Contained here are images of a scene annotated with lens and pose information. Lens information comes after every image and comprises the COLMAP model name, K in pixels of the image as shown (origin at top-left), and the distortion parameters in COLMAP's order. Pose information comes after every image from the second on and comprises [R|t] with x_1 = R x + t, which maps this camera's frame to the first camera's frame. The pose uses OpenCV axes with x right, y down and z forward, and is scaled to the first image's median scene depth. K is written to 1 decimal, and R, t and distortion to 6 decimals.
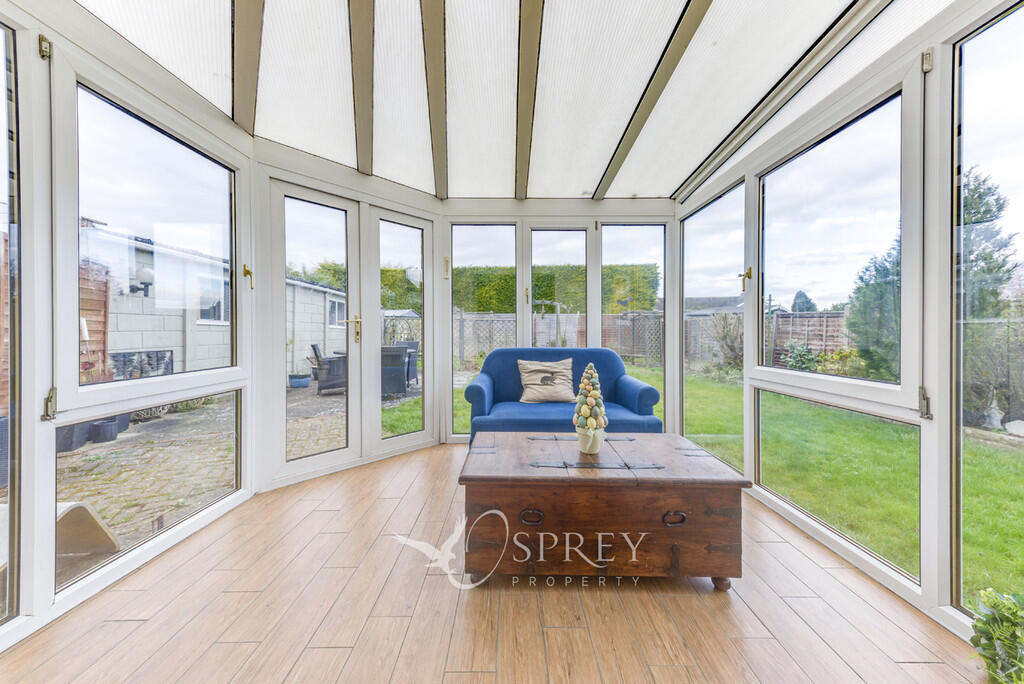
lens RADIAL K [[350.4, 0, 517.0], [0, 350.4, 336.9], [0, 0, 1]] dist [0.000839, -0.000012]
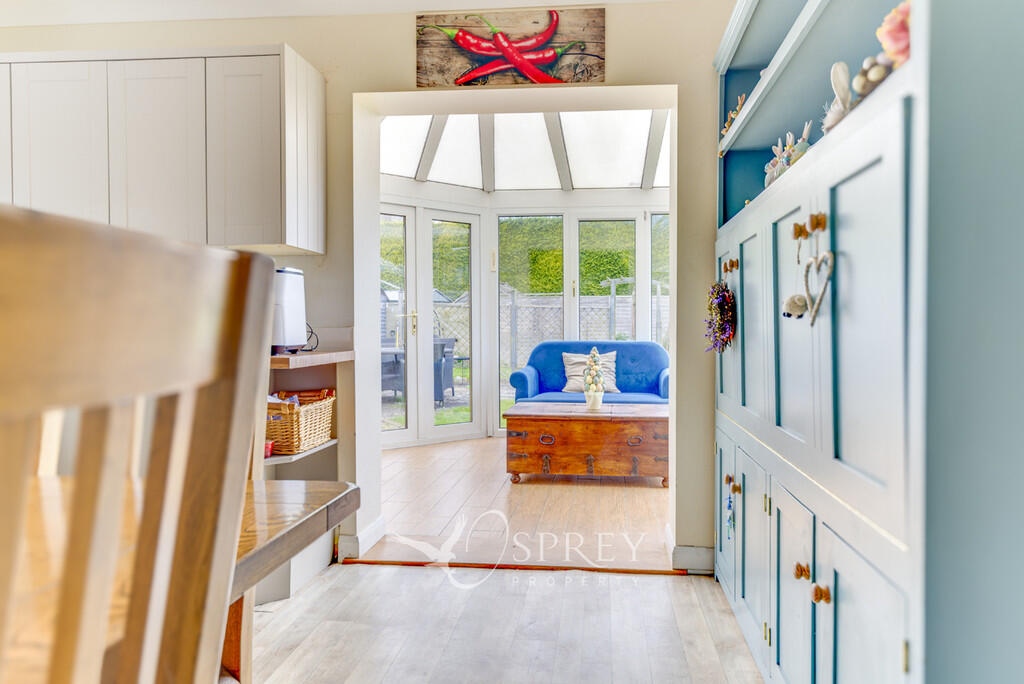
lens RADIAL K [[678.4, 0, 552.0], [0, 678.4, 334.4], [0, 0, 1]] dist [0.039124, 0.000712]
pose [[0.994266, -0.000597, -0.106933, 0.186436], [0.000511, 1.000000, -0.000835, 0.014075], [0.106934, 0.000776, 0.994266, -0.987848]]
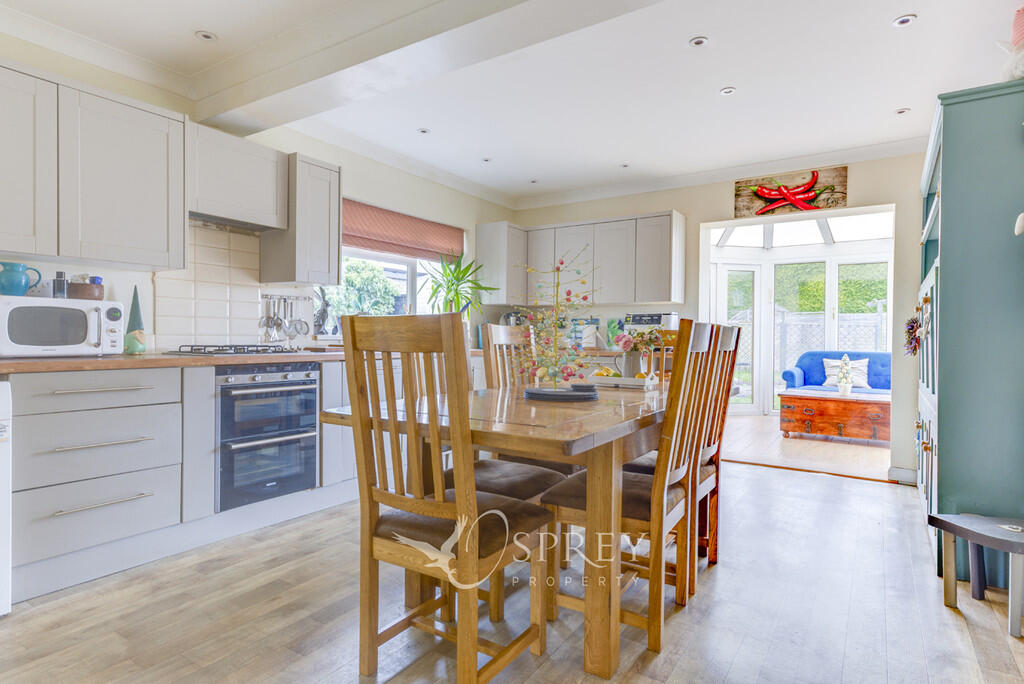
lens RADIAL K [[563.8, 0, 508.9], [0, 563.8, 343.3], [0, 0, 1]] dist [0.016307, 0.001595]
pose [[0.818295, 0.011863, -0.574677, 0.290721], [-0.014639, 0.999893, -0.000205, 0.020900], [0.574613, 0.008580, 0.818381, -1.712164]]
